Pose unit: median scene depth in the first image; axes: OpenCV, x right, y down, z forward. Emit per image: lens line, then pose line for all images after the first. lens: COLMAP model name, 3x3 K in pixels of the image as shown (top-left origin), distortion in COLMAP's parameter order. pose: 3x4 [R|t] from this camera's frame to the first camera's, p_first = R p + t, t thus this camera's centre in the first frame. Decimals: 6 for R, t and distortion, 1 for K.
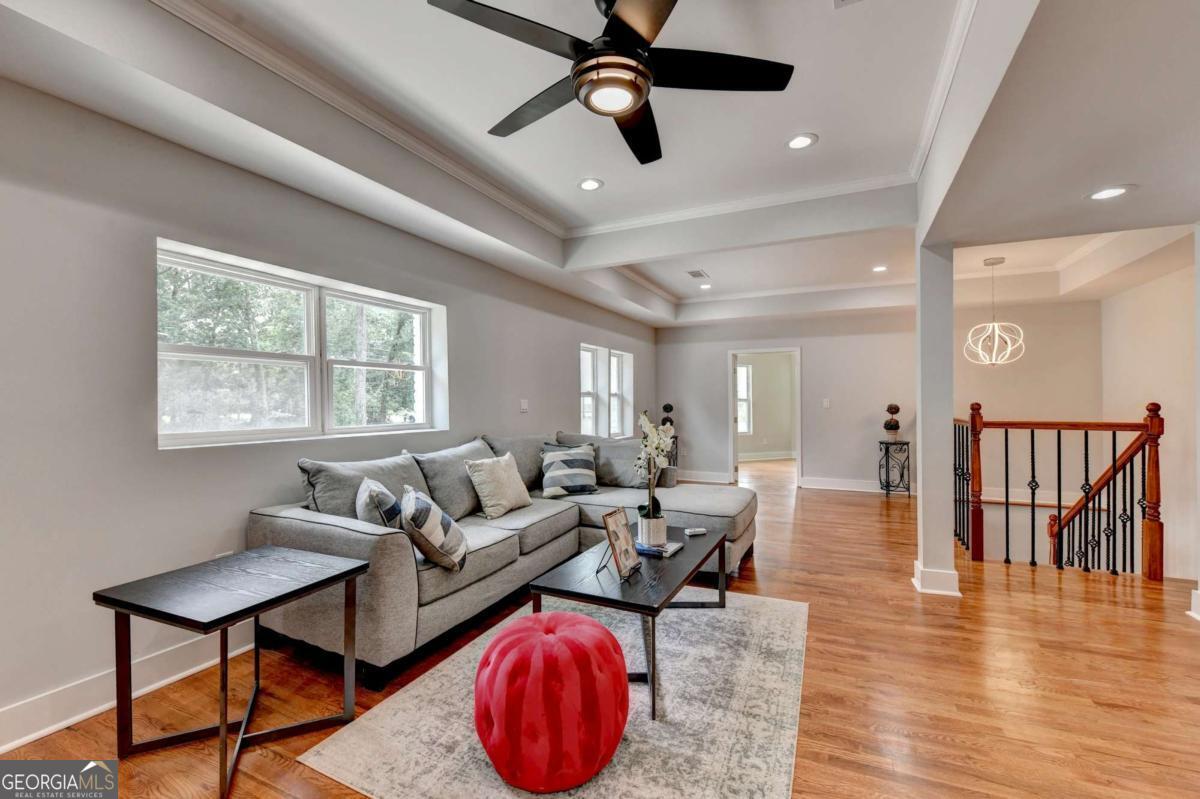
lens RADIAL K [[508.4, 0, 608.1], [0, 508.4, 402.9], [0, 0, 1]] dist [-0.001927, -0.000582]
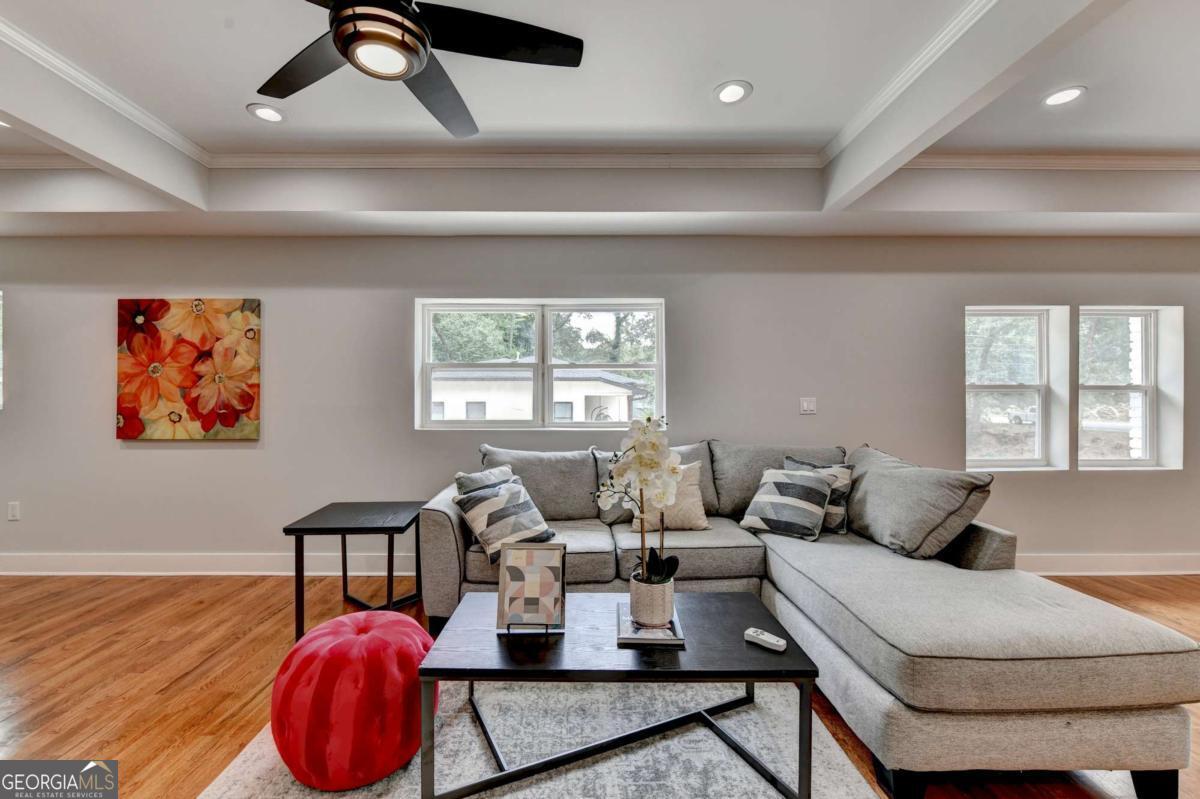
lens RADIAL K [[516.3, 0, 599.5], [0, 516.3, 398.0], [0, 0, 1]] dist [0.000186, -0.000098]
pose [[0.411509, 0.004417, -0.911395, 0.487233], [-0.003374, 0.999989, 0.003323, -0.008603], [0.911400, 0.001708, 0.411519, 0.484599]]
